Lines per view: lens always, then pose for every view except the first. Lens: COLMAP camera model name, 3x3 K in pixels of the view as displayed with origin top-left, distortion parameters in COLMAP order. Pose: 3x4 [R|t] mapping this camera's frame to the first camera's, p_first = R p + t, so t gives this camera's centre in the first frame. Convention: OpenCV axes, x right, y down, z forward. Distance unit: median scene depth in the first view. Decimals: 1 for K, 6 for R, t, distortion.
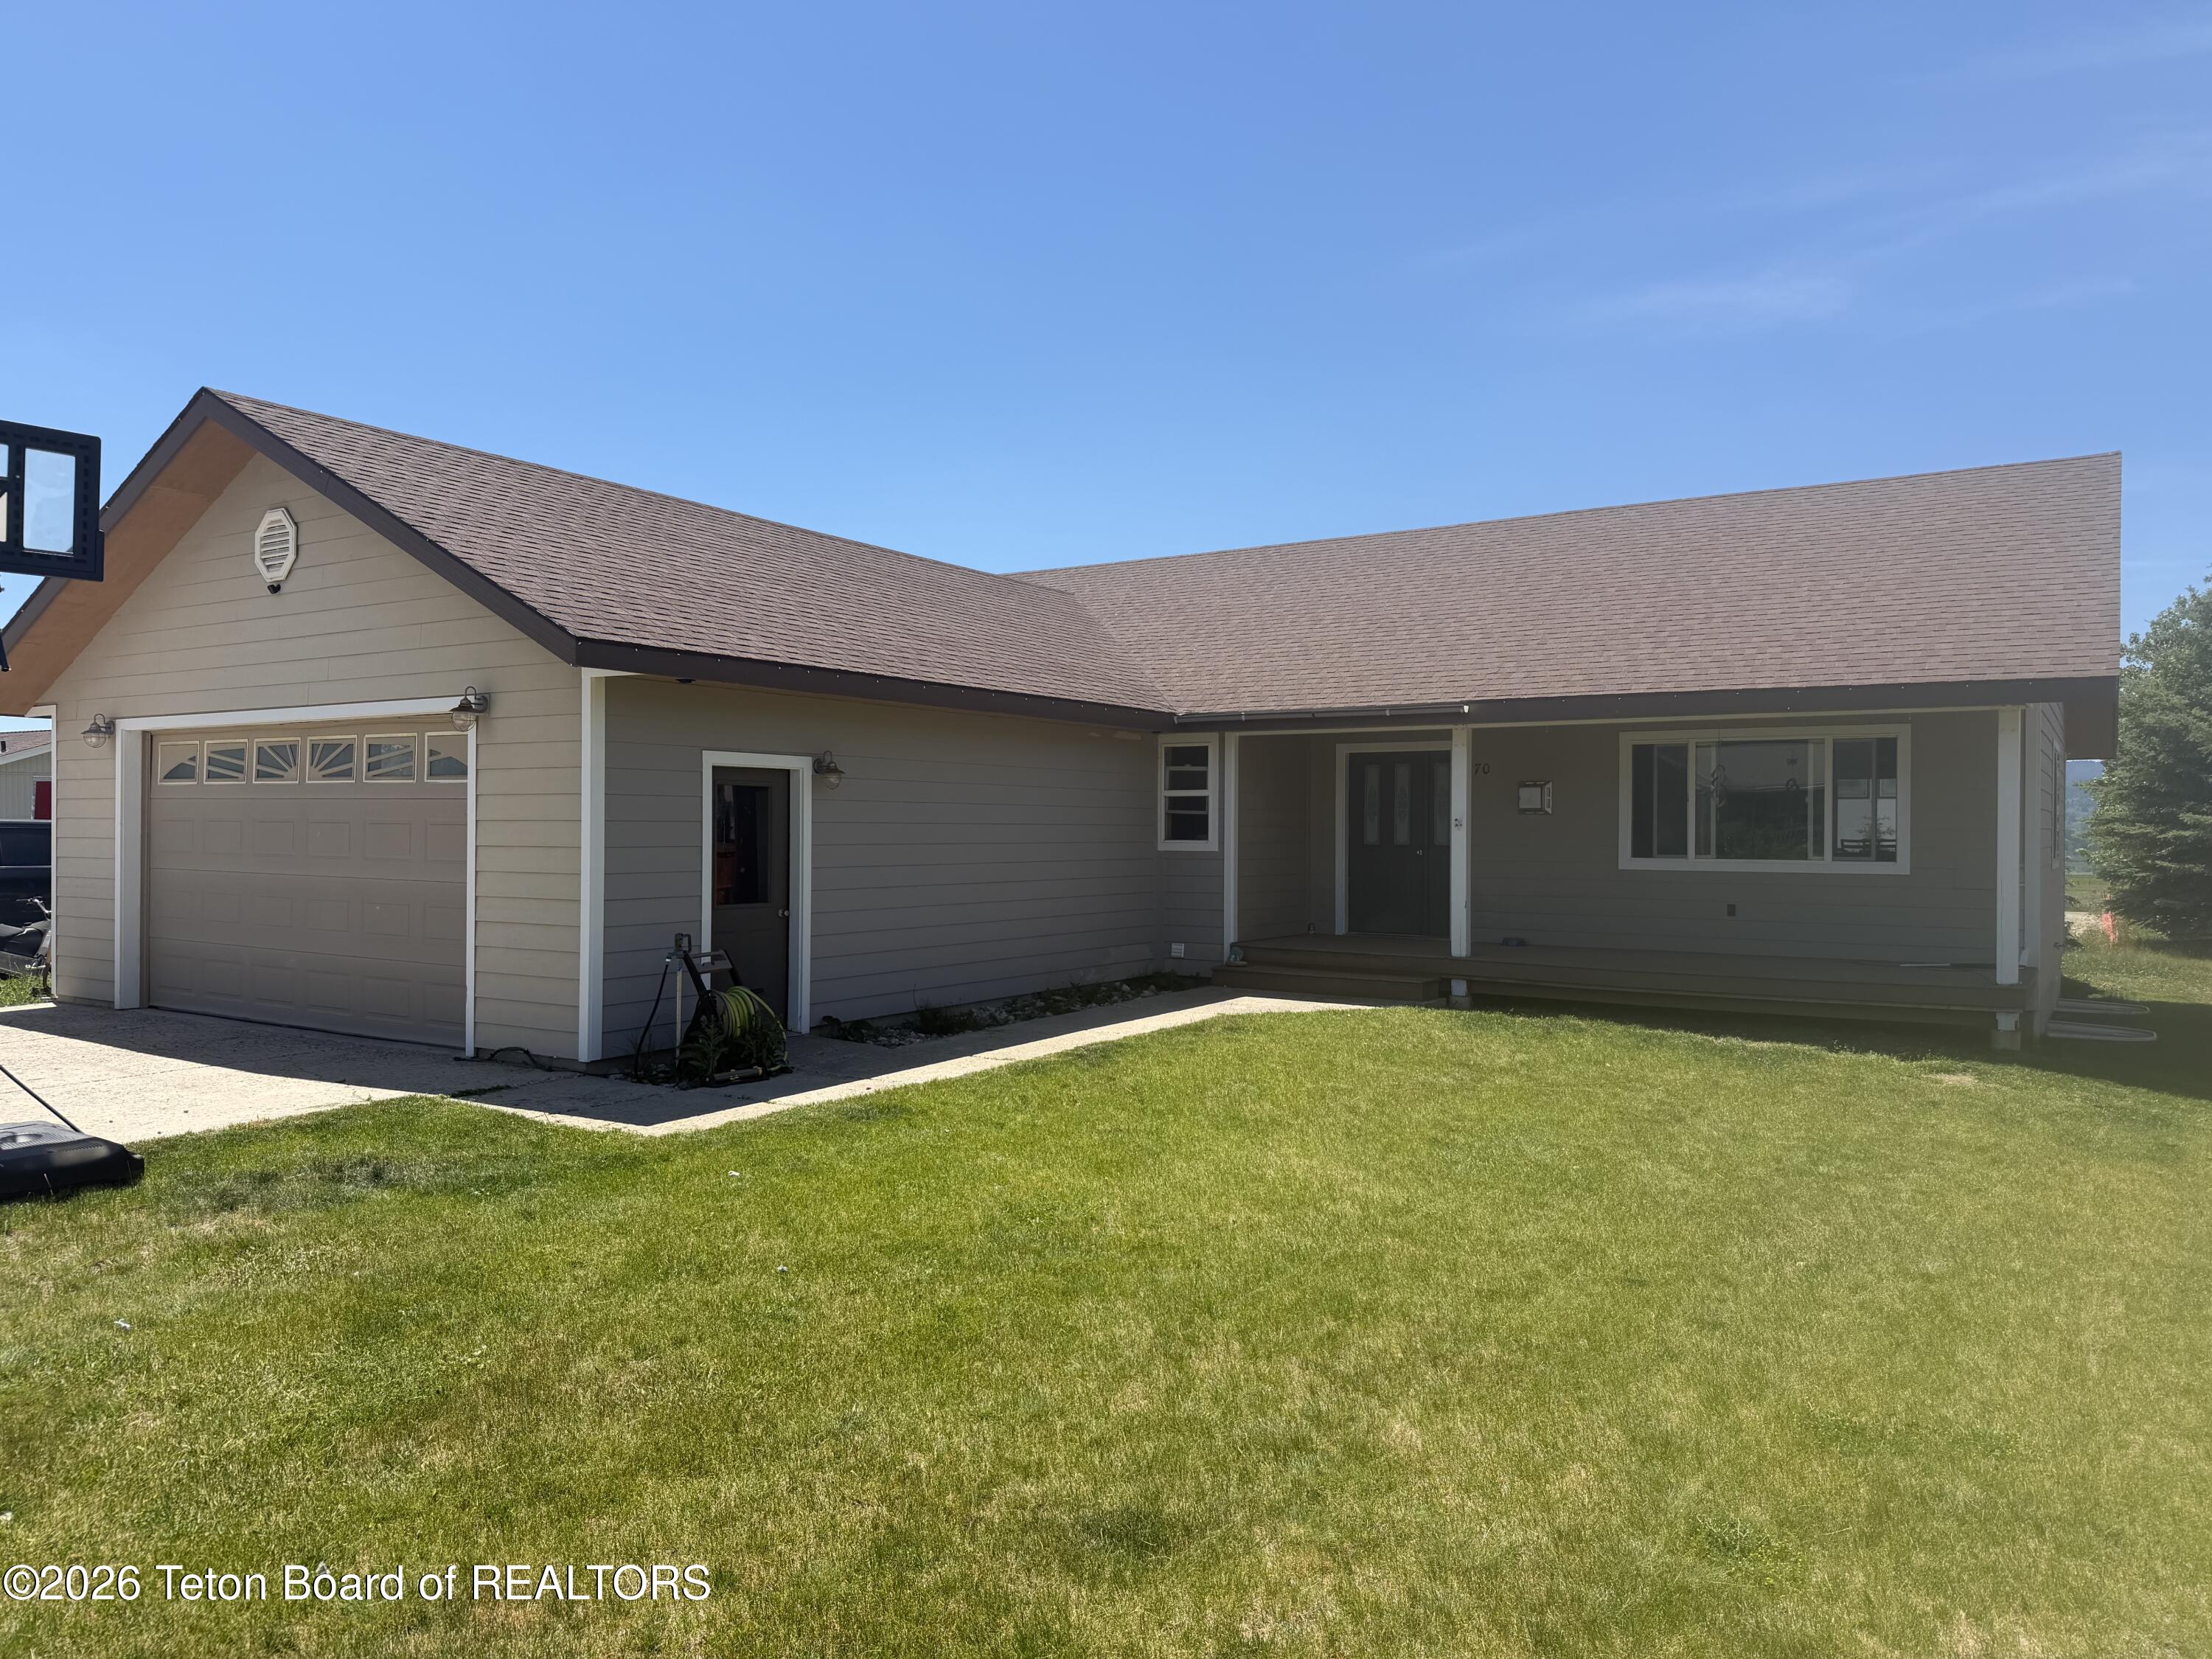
lens RADIAL K [[1536.6, 0, 1091.5], [0, 1536.6, 826.7], [0, 0, 1]] dist [-0.017456, -0.002784]
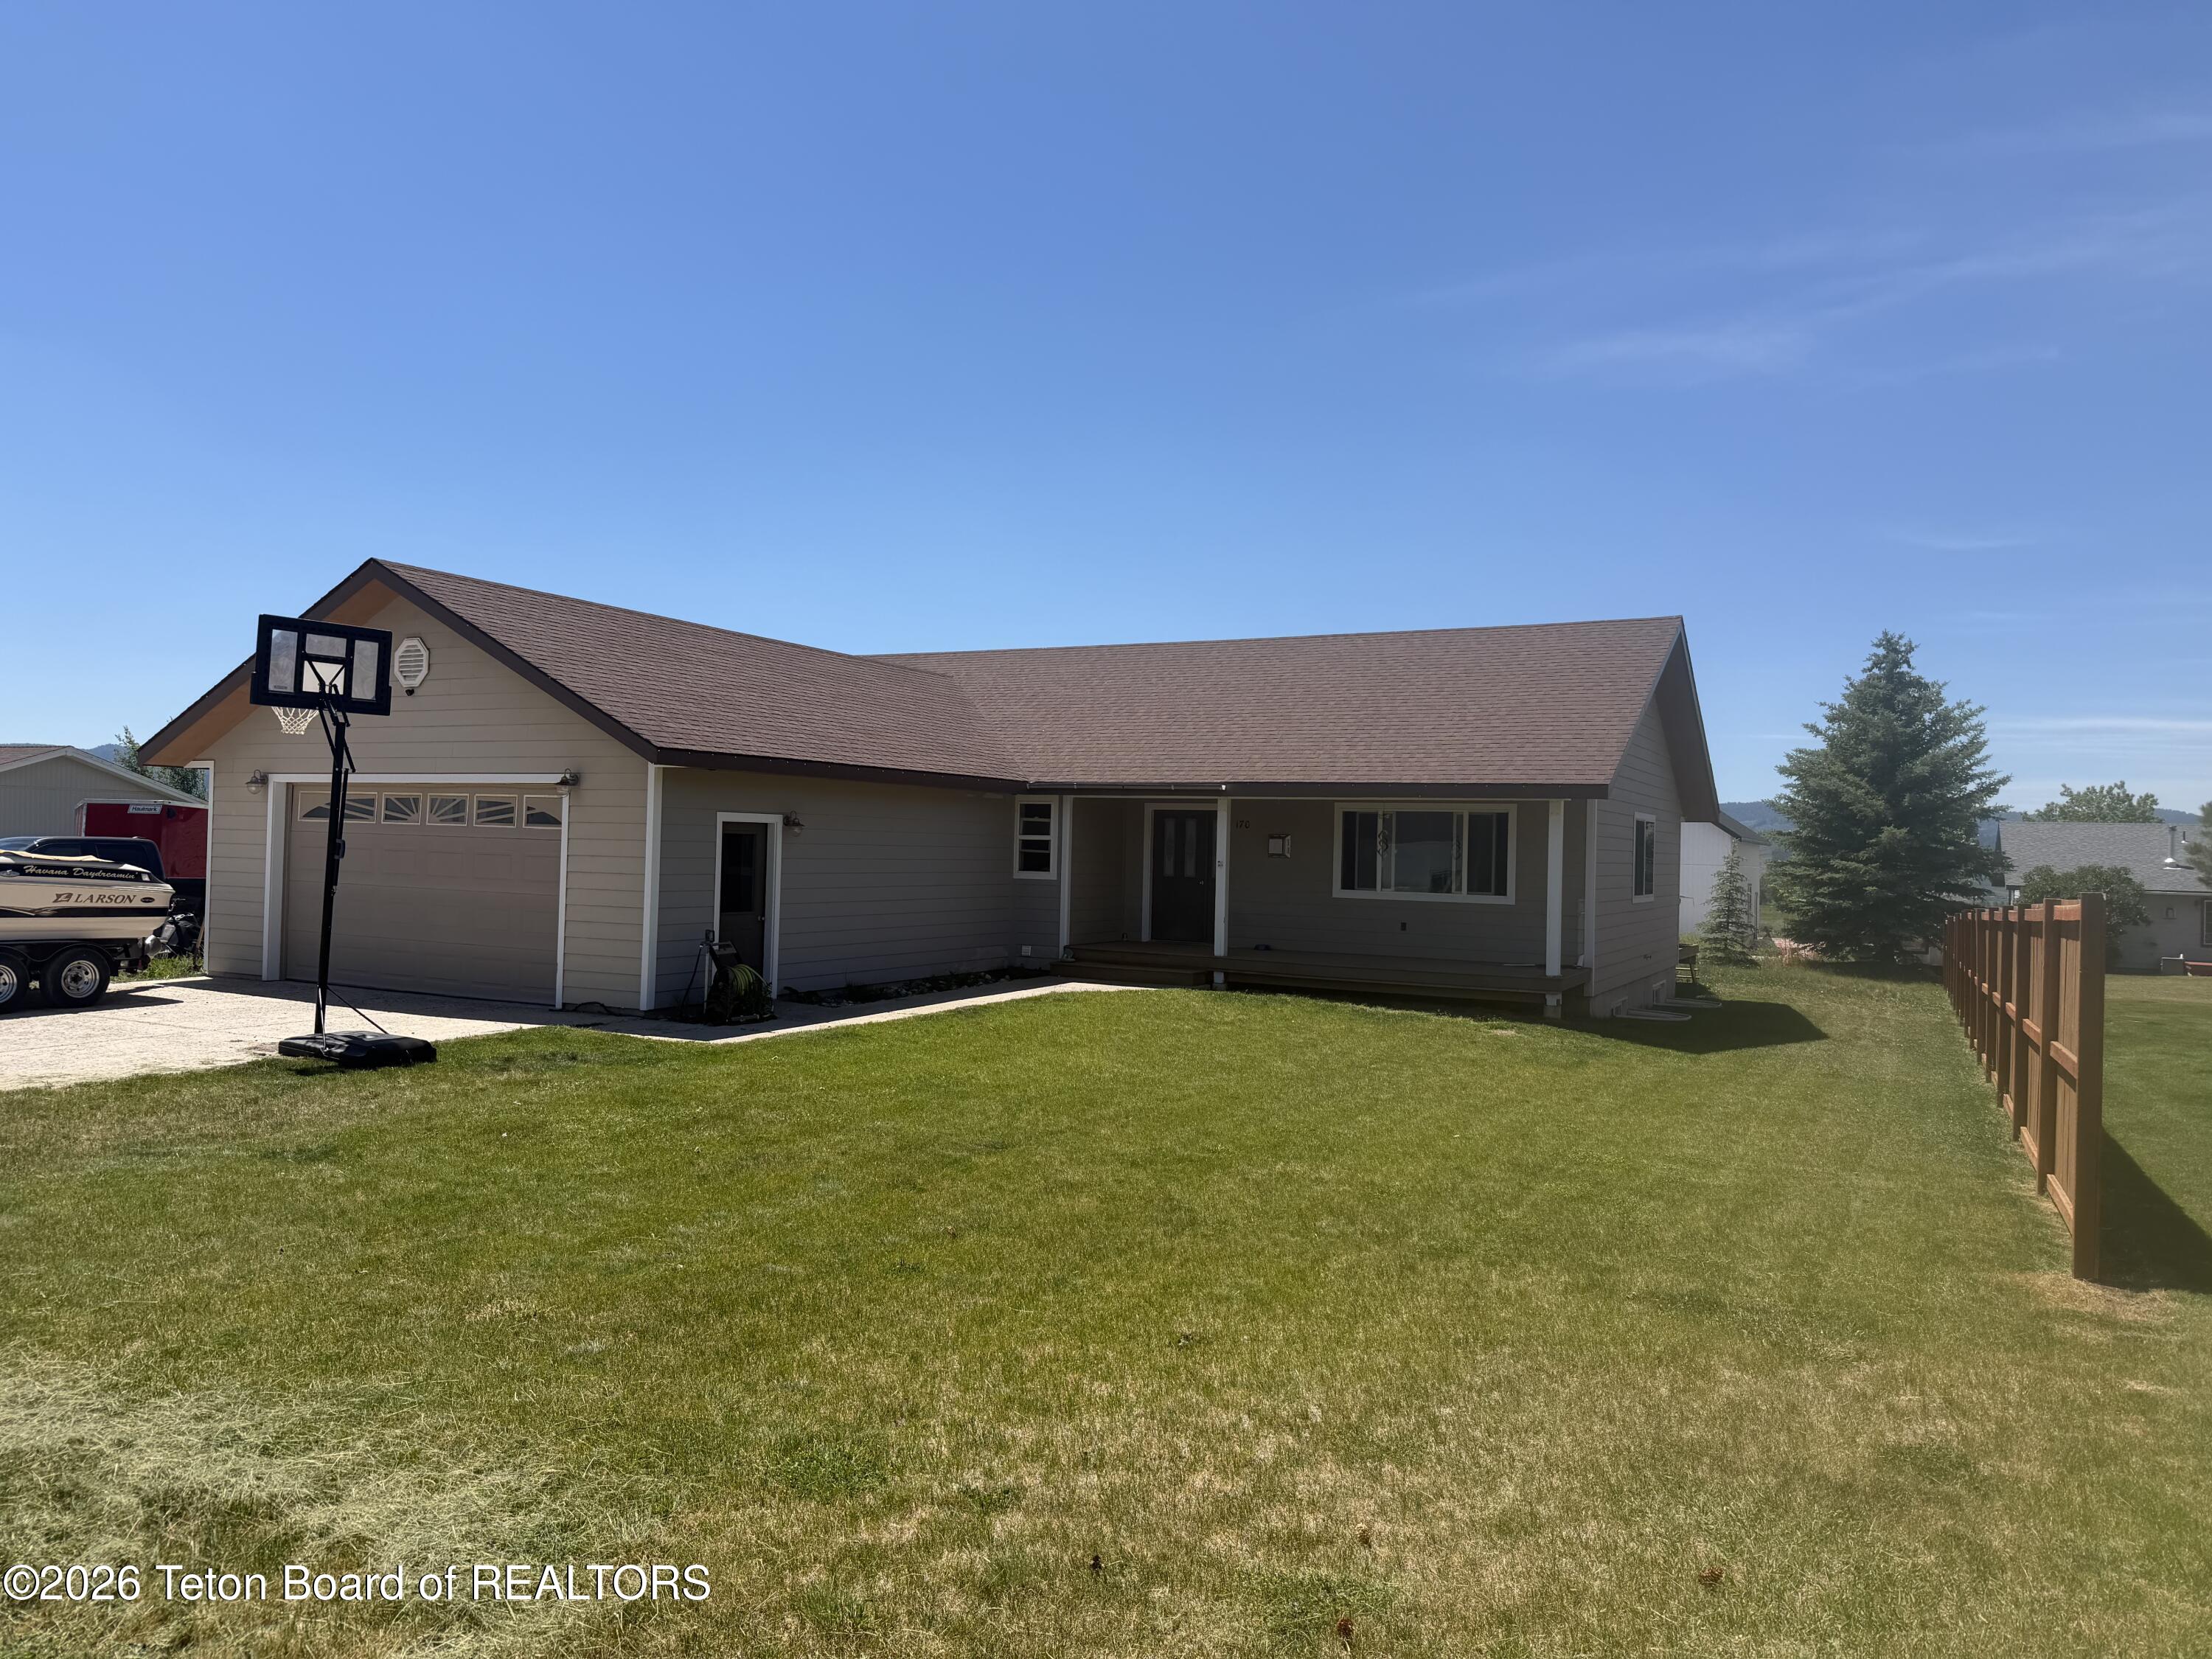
lens RADIAL K [[1564.8, 0, 1121.0], [0, 1564.8, 833.1], [0, 0, 1]] dist [-0.000207, -0.023341]
pose [[0.993798, 0.020936, 0.109214, -0.015521], [-0.020141, 0.999762, -0.008375, -0.015414], [-0.109363, 0.006124, 0.993983, -0.414337]]
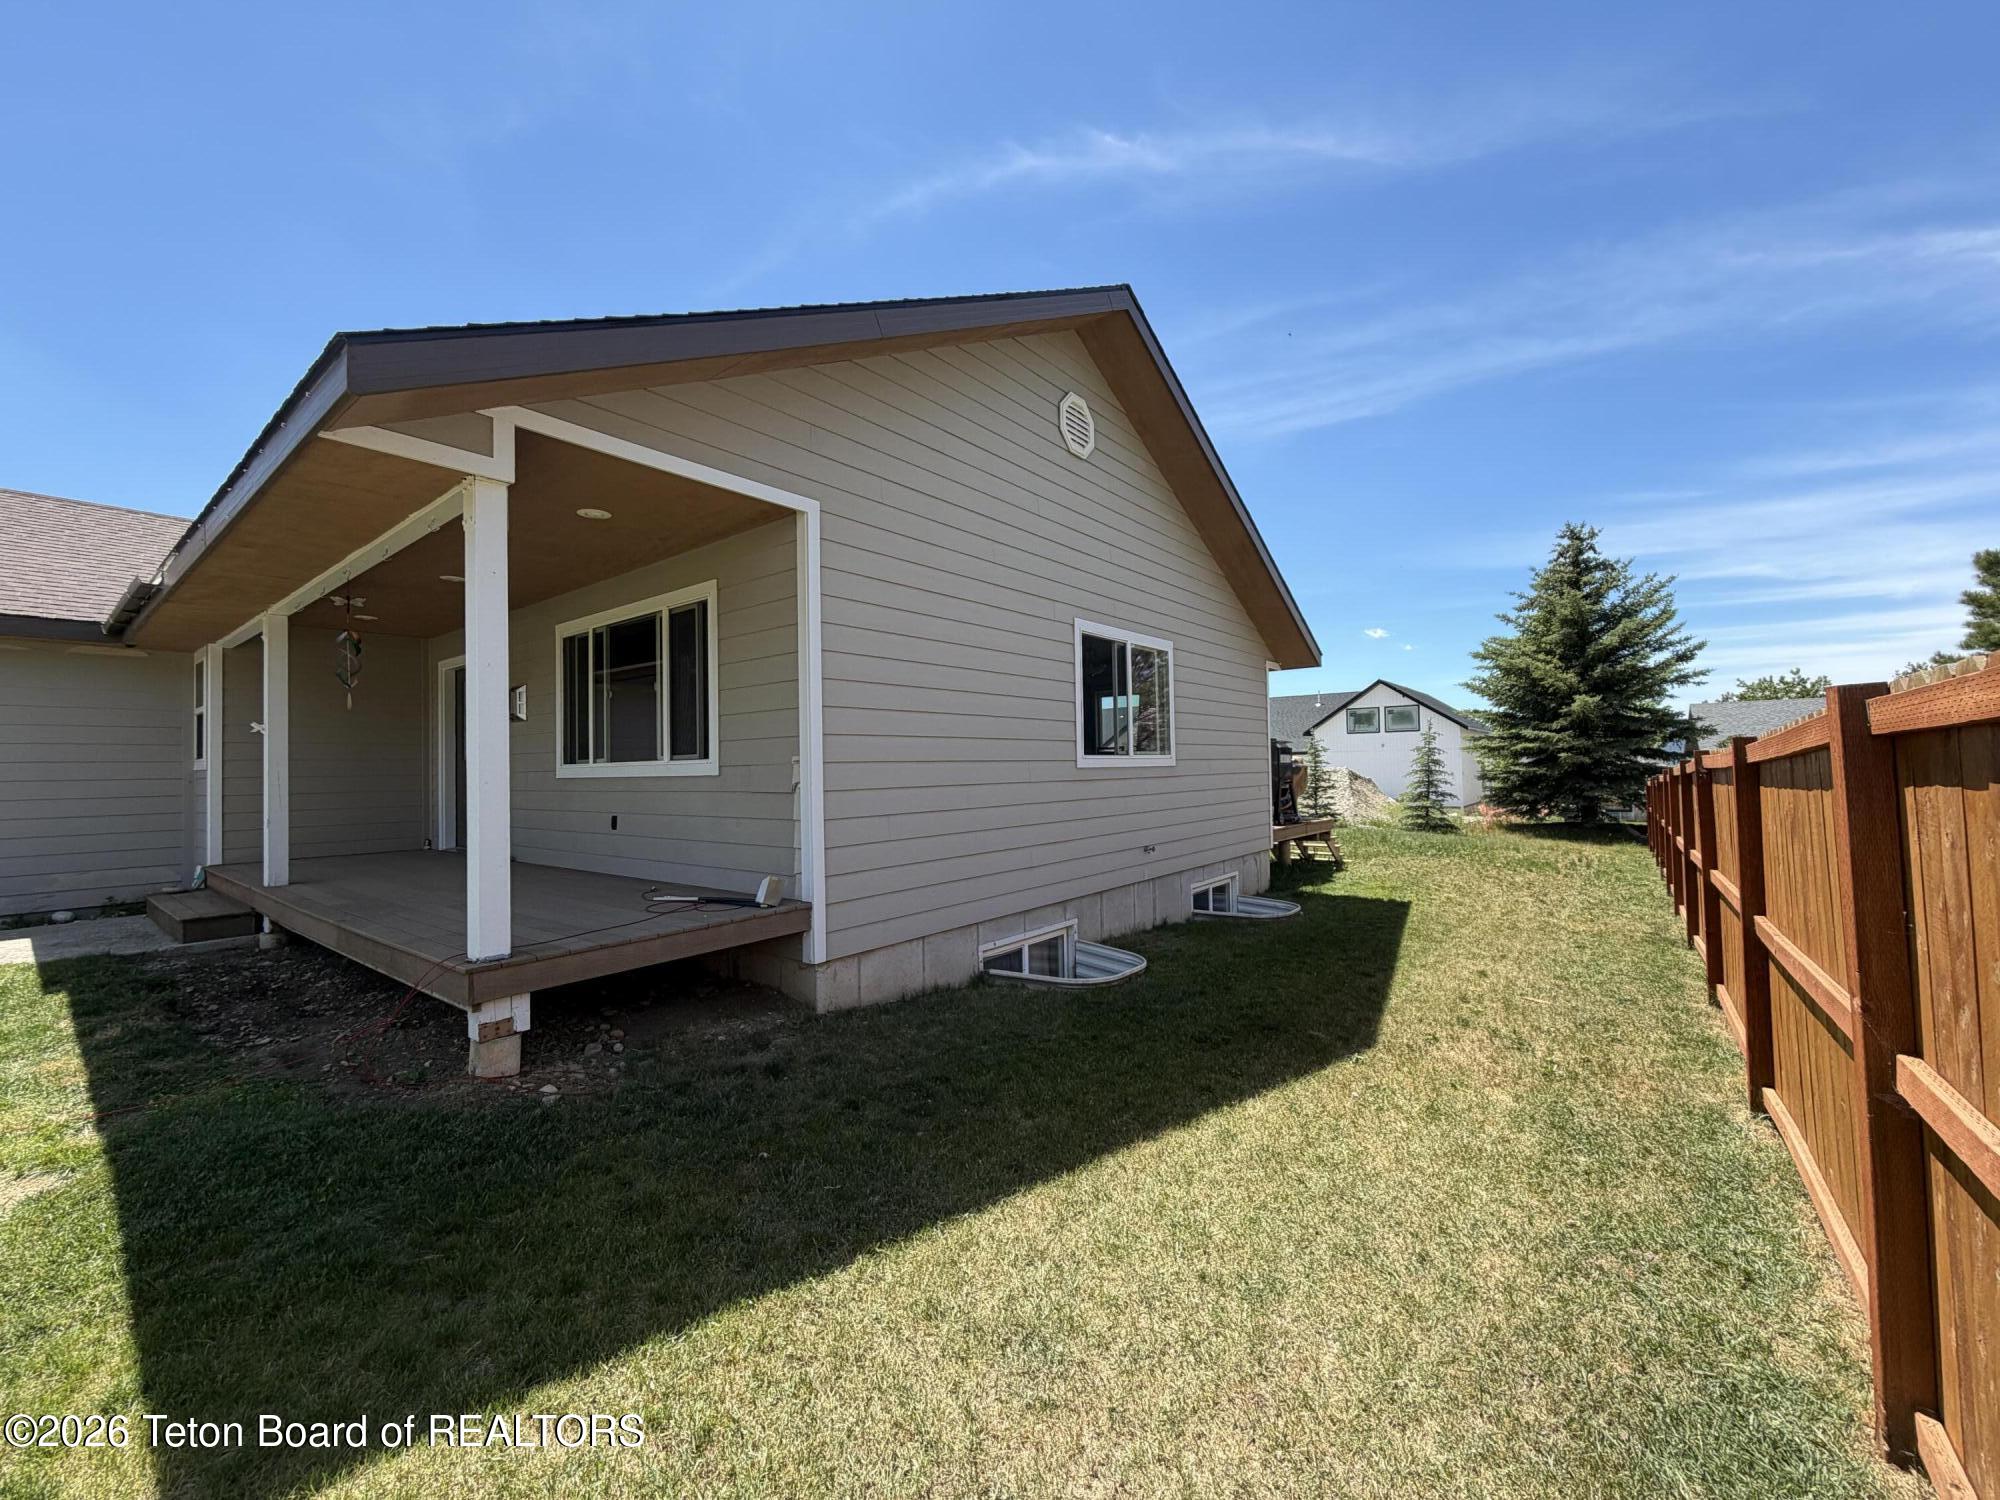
lens RADIAL K [[795.0, 0, 1037.9], [0, 795.0, 740.4], [0, 0, 1]] dist [0.001531, 0.000463]
pose [[0.998208, -0.023999, -0.054811, 0.614152], [0.022242, 0.999226, -0.032443, 0.026019], [0.055547, 0.031166, 0.997970, 0.514897]]
